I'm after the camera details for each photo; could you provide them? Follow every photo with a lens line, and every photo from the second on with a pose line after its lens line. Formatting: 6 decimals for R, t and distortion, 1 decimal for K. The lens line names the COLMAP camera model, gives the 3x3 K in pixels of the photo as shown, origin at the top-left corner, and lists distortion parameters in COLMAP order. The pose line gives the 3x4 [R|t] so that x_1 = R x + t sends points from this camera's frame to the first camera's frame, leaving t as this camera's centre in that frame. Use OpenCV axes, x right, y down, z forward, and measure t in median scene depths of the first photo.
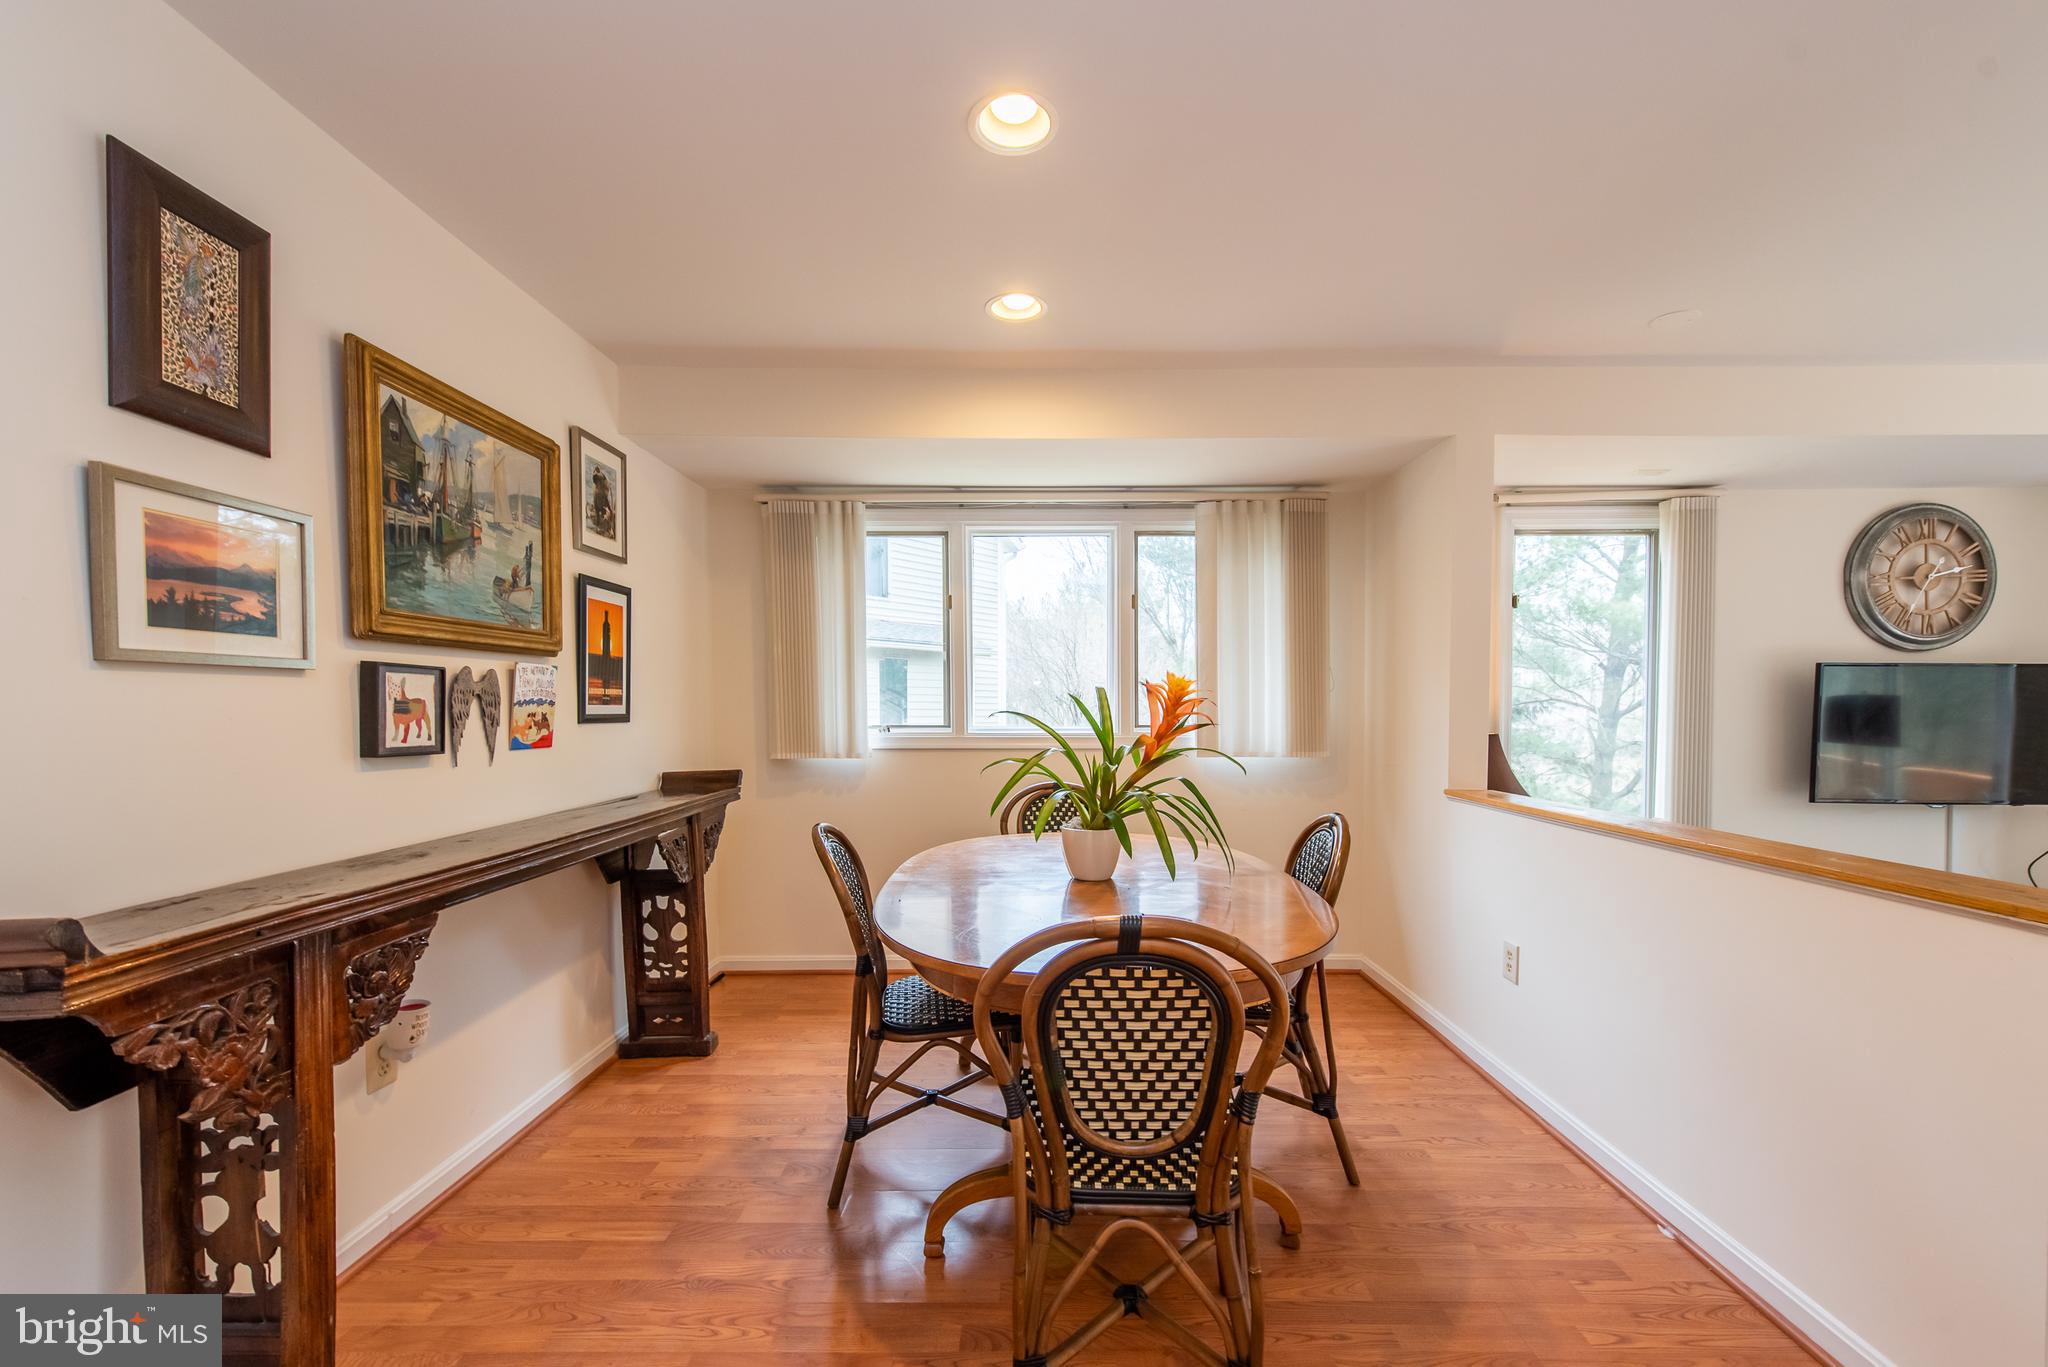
lens RADIAL K [[849.7, 0, 1065.2], [0, 849.7, 763.4], [0, 0, 1]] dist [-0.000201, -0.000240]
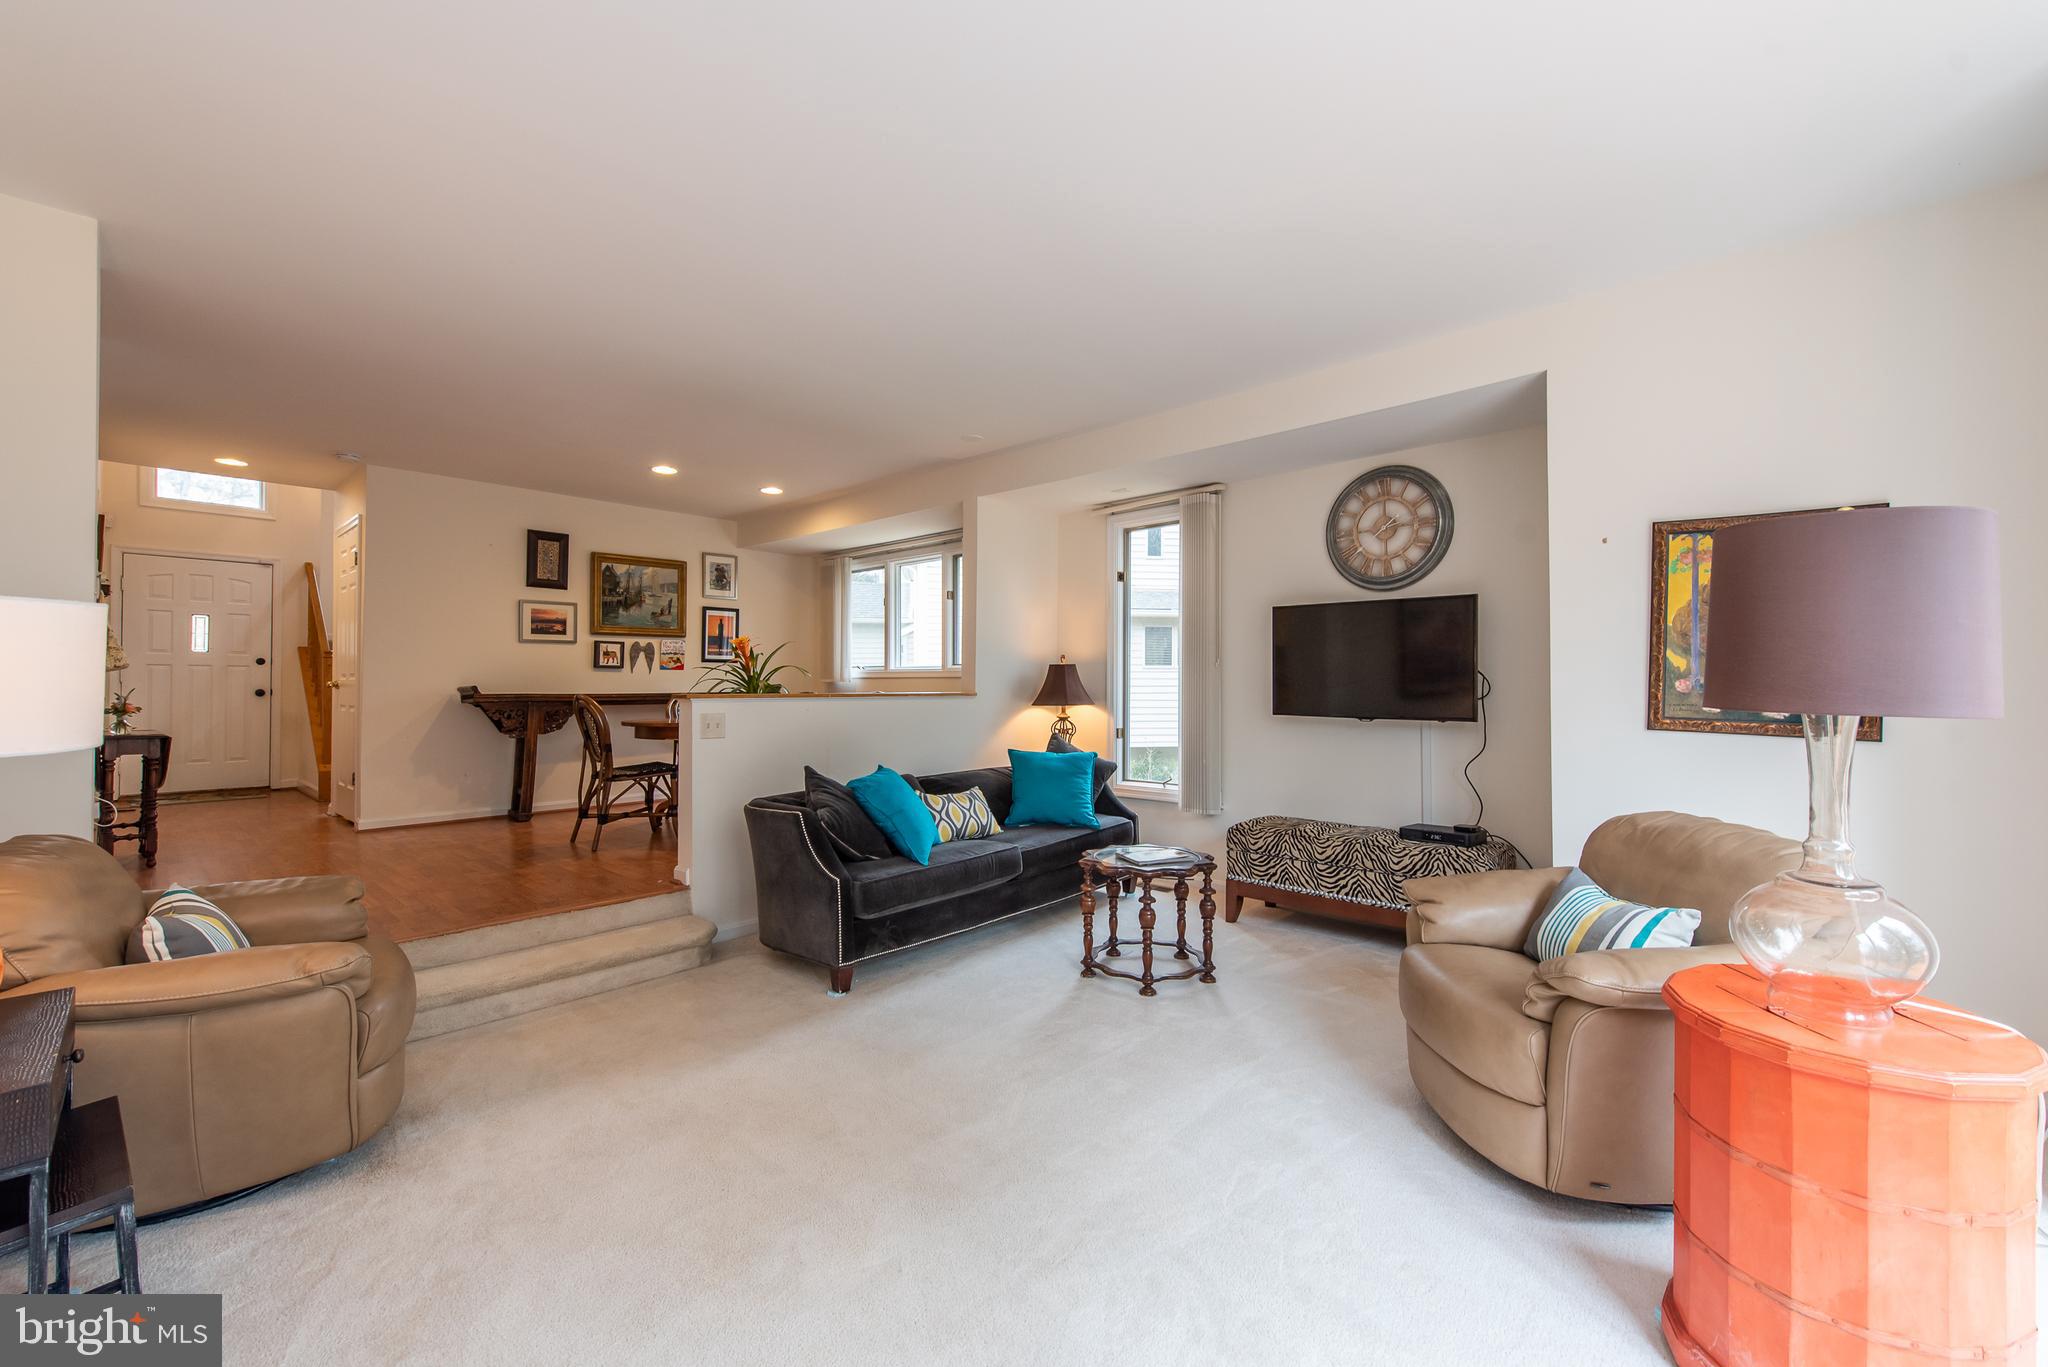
lens RADIAL K [[832.3, 0, 1024.0], [0, 832.3, 683.5], [0, 0, 1]] dist [0.016963, 0.000015]
pose [[0.721053, 0.005574, -0.692857, 2.574370], [-0.048223, 0.997947, -0.042157, 0.106615], [0.691200, 0.063809, 0.719841, -0.237361]]
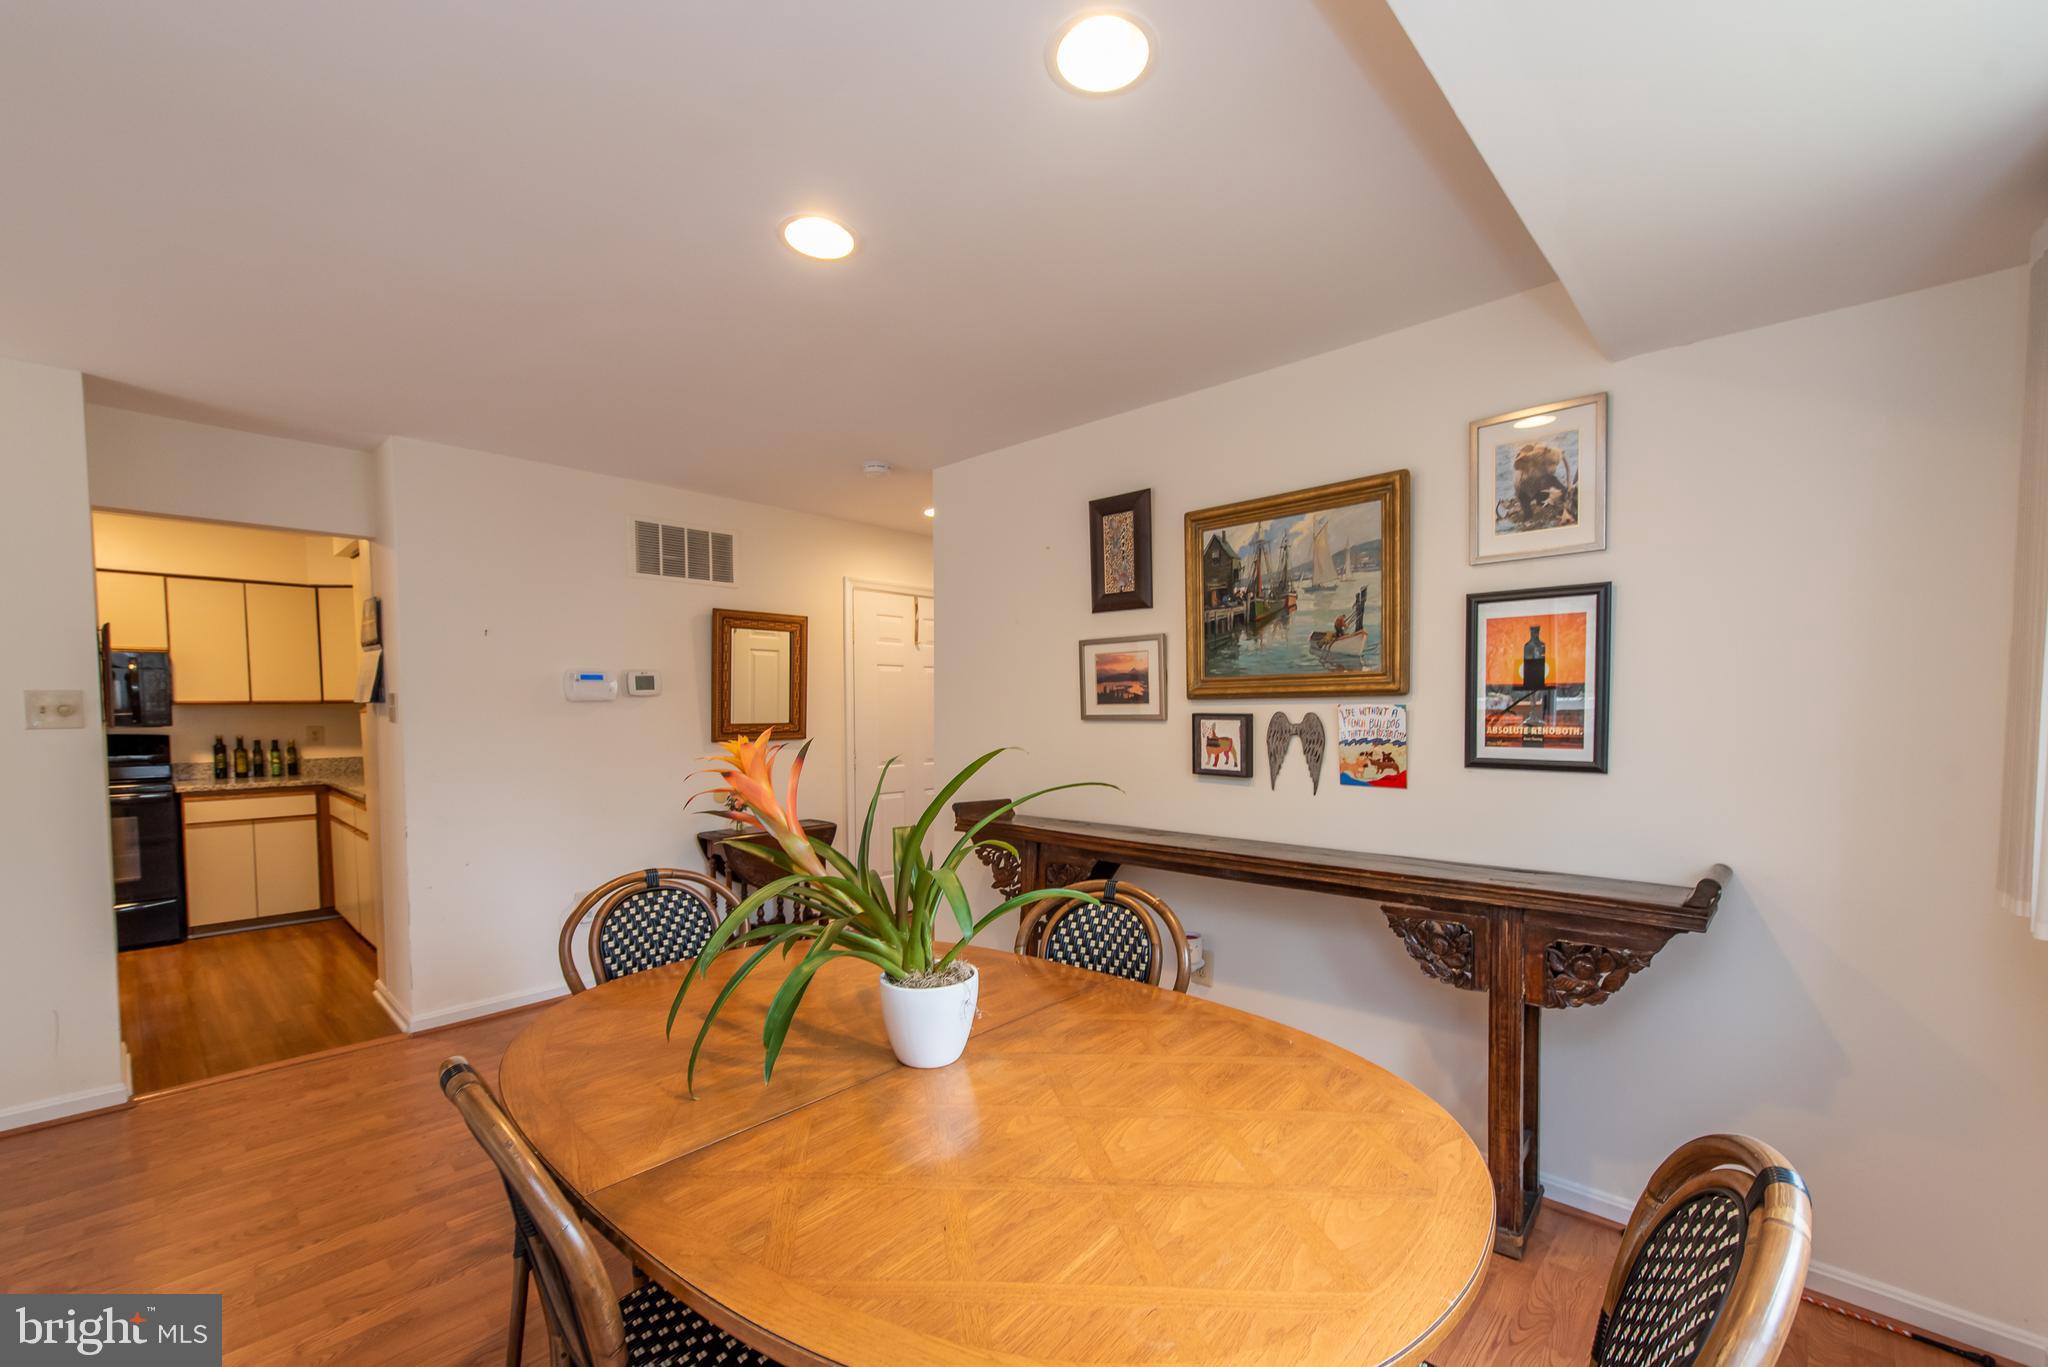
lens RADIAL K [[854.7, 0, 1027.7], [0, 854.7, 756.0], [0, 0, 1]] dist [0.016968, -0.007903]
pose [[-0.704872, 0.048367, -0.707683, 0.473336], [-0.037180, 0.993782, 0.104954, -0.174711], [0.708359, 0.100291, -0.698691, 1.689050]]
